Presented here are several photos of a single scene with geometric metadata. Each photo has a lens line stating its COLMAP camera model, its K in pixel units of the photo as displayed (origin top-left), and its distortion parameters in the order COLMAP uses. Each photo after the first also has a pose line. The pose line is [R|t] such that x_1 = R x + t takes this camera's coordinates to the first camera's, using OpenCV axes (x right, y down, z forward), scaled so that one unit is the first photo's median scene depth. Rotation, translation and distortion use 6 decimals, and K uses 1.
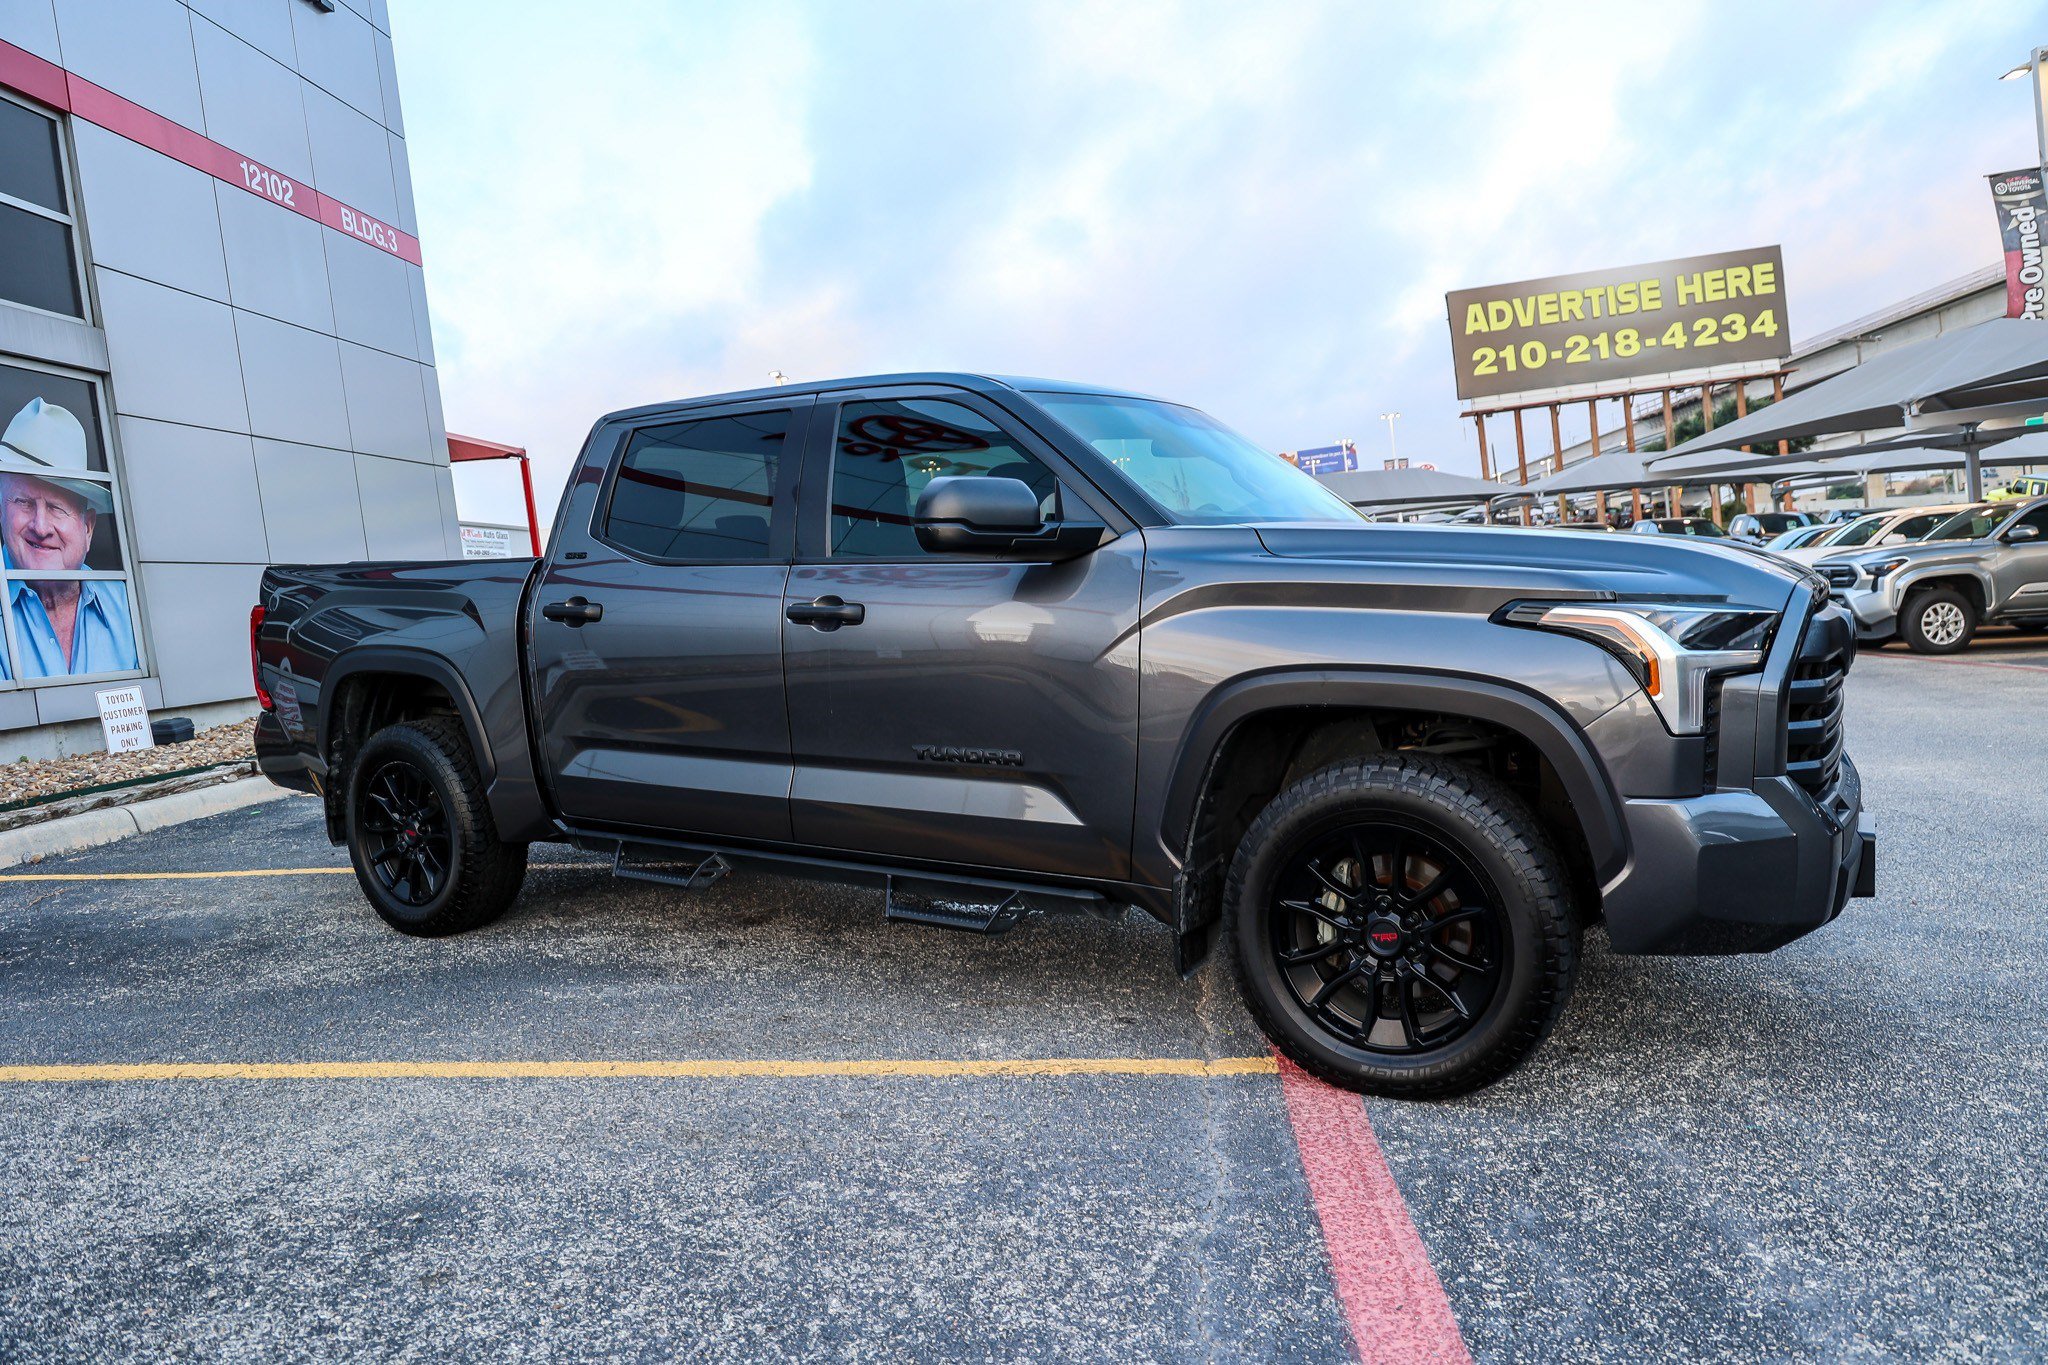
lens RADIAL K [[1399.6, 0, 1023.6], [0, 1399.6, 675.3], [0, 0, 1]] dist [-0.090968, 0.060063]
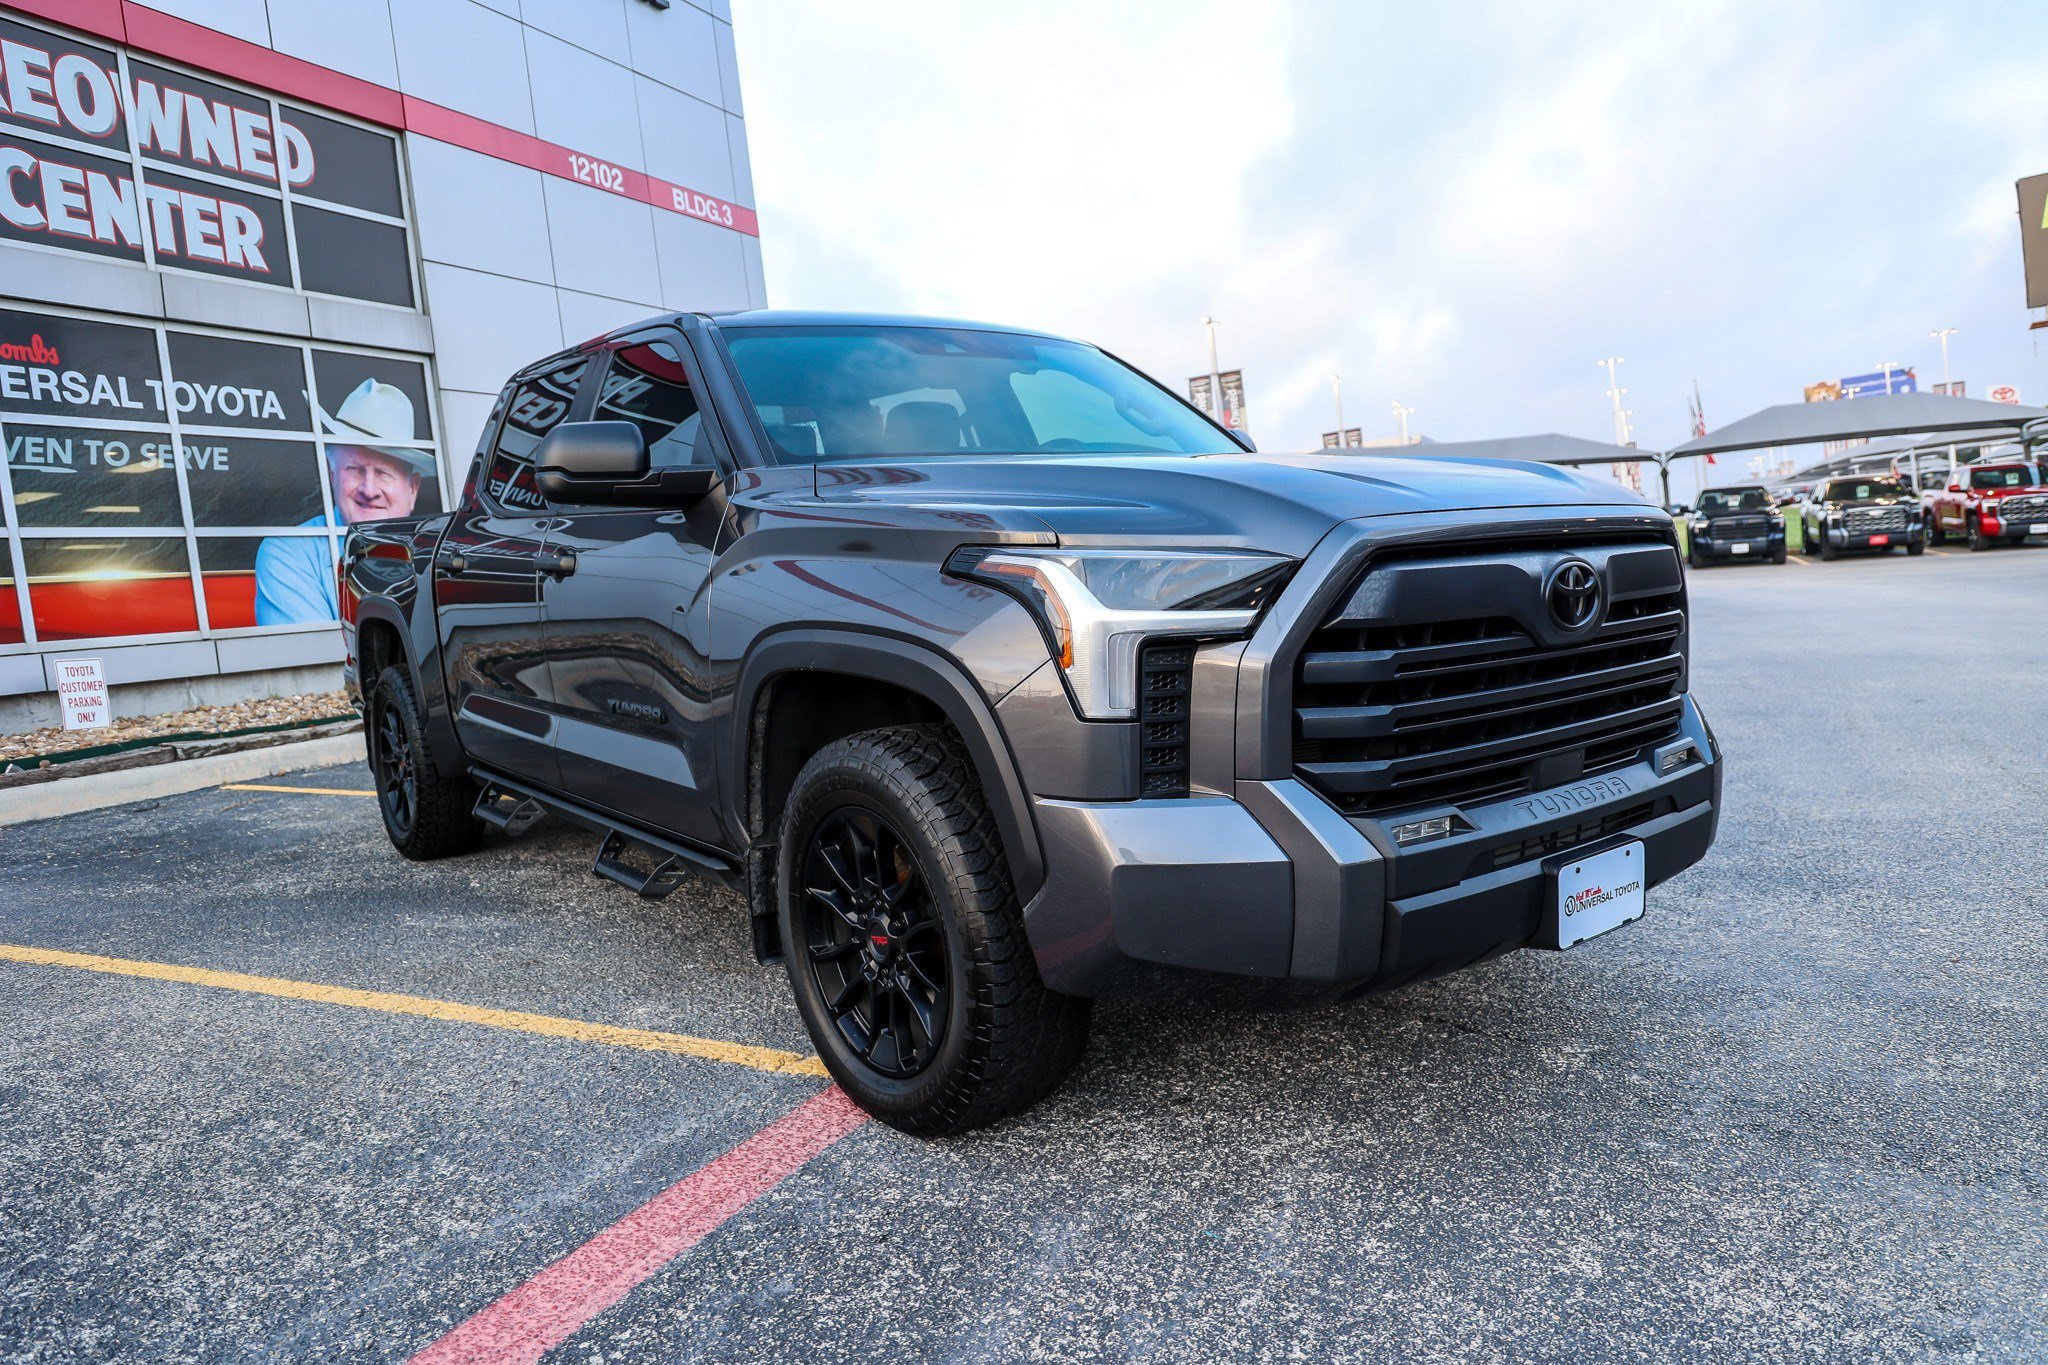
lens RADIAL K [[1399.6, 0, 1023.6], [0, 1399.6, 675.3], [0, 0, 1]] dist [-0.090968, 0.060063]
pose [[0.939409, 0.025589, -0.341841, 0.216642], [-0.012932, 0.999146, 0.039254, -0.003521], [0.342554, -0.032455, 0.938938, 0.076939]]
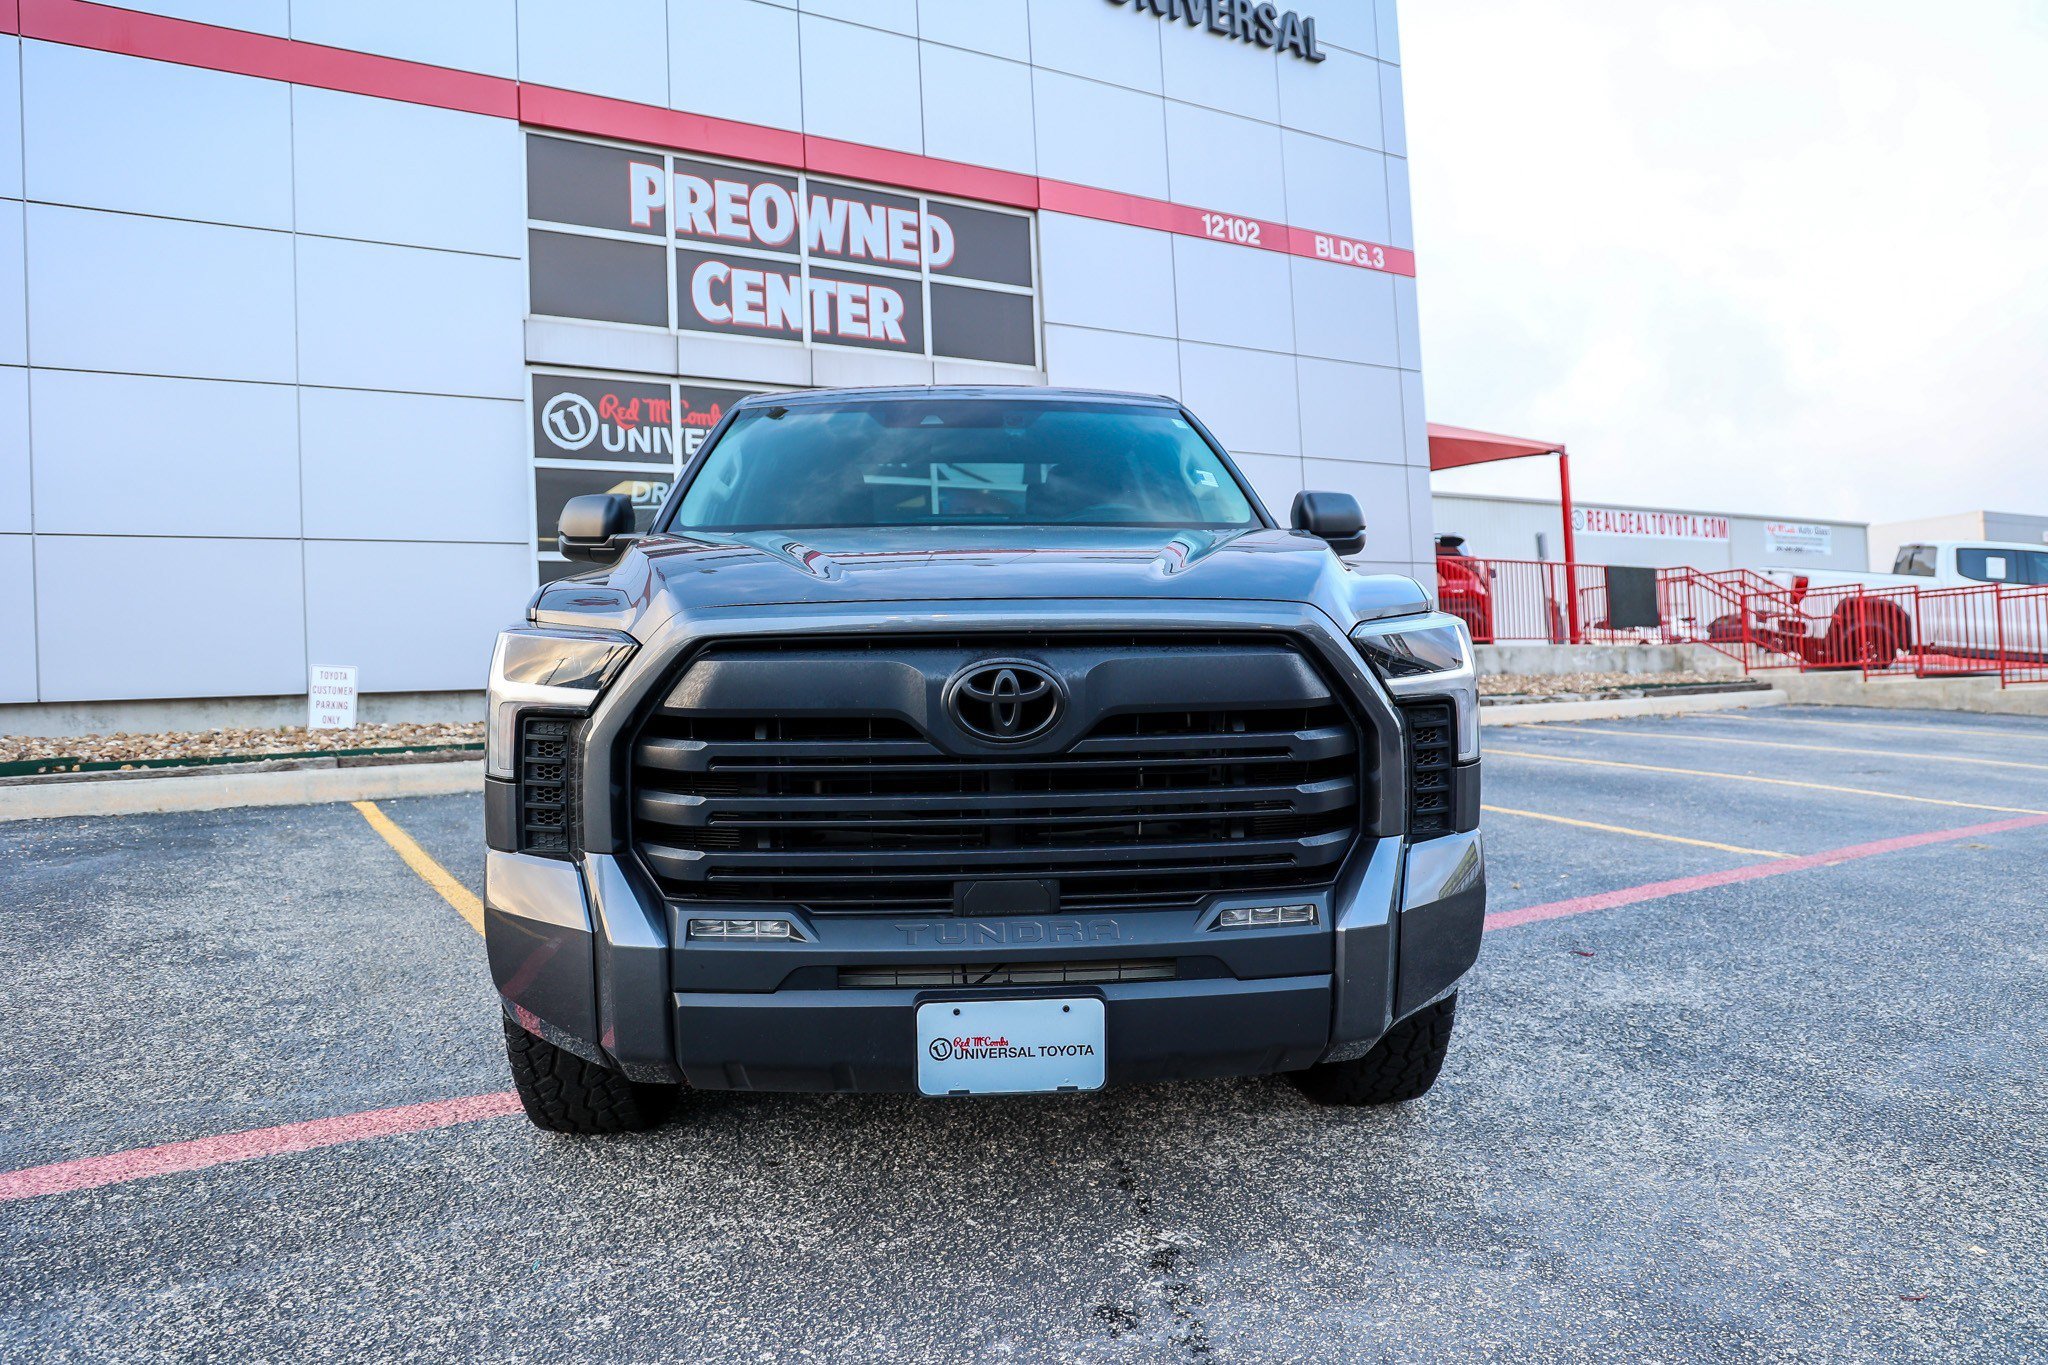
lens RADIAL K [[1399.6, 0, 1023.6], [0, 1399.6, 675.3], [0, 0, 1]] dist [-0.090968, 0.060063]
pose [[0.592498, 0.076138, -0.801966, 0.419196], [-0.073084, 0.996499, 0.040612, -0.024586], [0.802250, 0.034548, 0.595988, 0.226733]]
